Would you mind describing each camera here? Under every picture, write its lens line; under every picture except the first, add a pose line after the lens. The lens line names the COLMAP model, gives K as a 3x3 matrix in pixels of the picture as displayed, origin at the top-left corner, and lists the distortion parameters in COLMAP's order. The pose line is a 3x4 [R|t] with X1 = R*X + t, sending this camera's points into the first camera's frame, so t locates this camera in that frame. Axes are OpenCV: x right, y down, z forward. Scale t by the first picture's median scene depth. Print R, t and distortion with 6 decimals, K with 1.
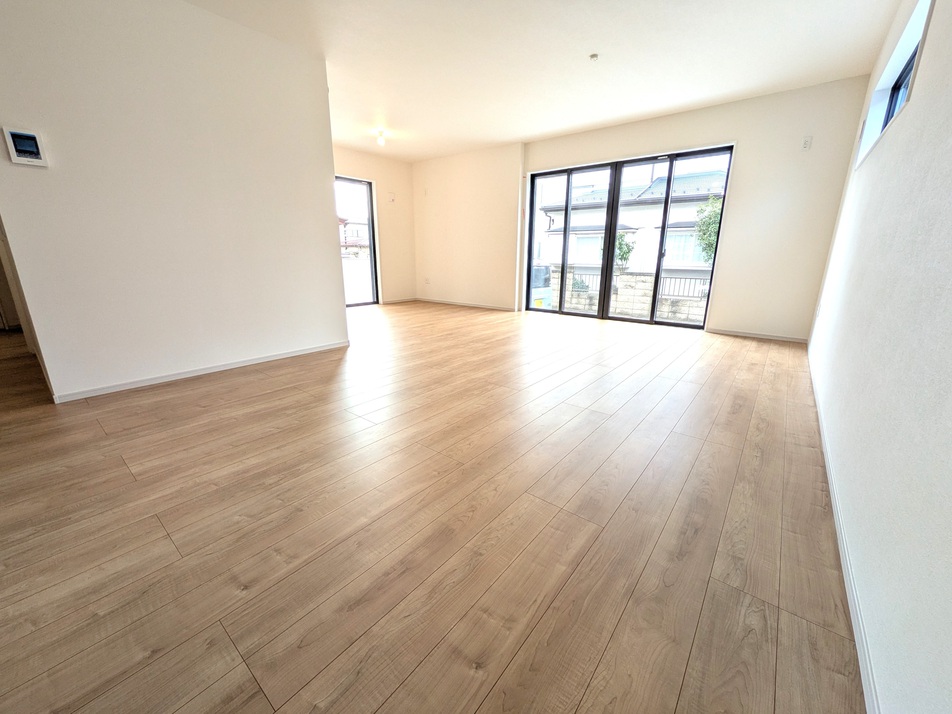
lens RADIAL K [[376.7, 0, 480.9], [0, 376.7, 349.2], [0, 0, 1]] dist [-0.000445, 0.000196]
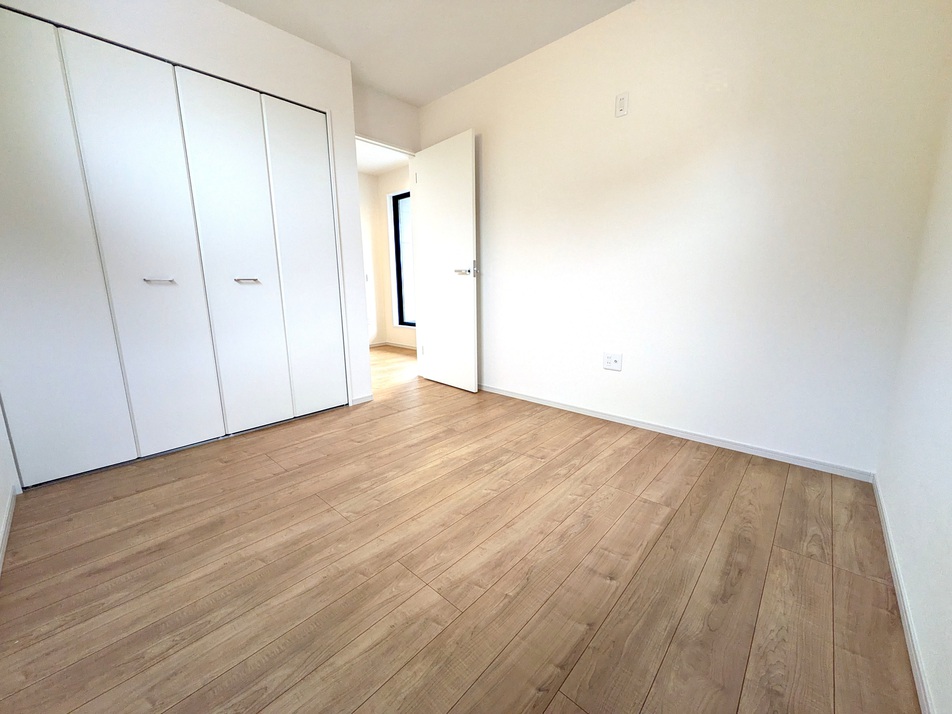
lens RADIAL K [[376.7, 0, 495.2], [0, 376.7, 353.8], [0, 0, 1]] dist [-0.000445, 0.000196]
pose [[0.999208, -0.011117, -0.038200, -0.325851], [0.008542, 0.997721, -0.066925, 0.093201], [0.038857, 0.066545, 0.997027, -0.396883]]
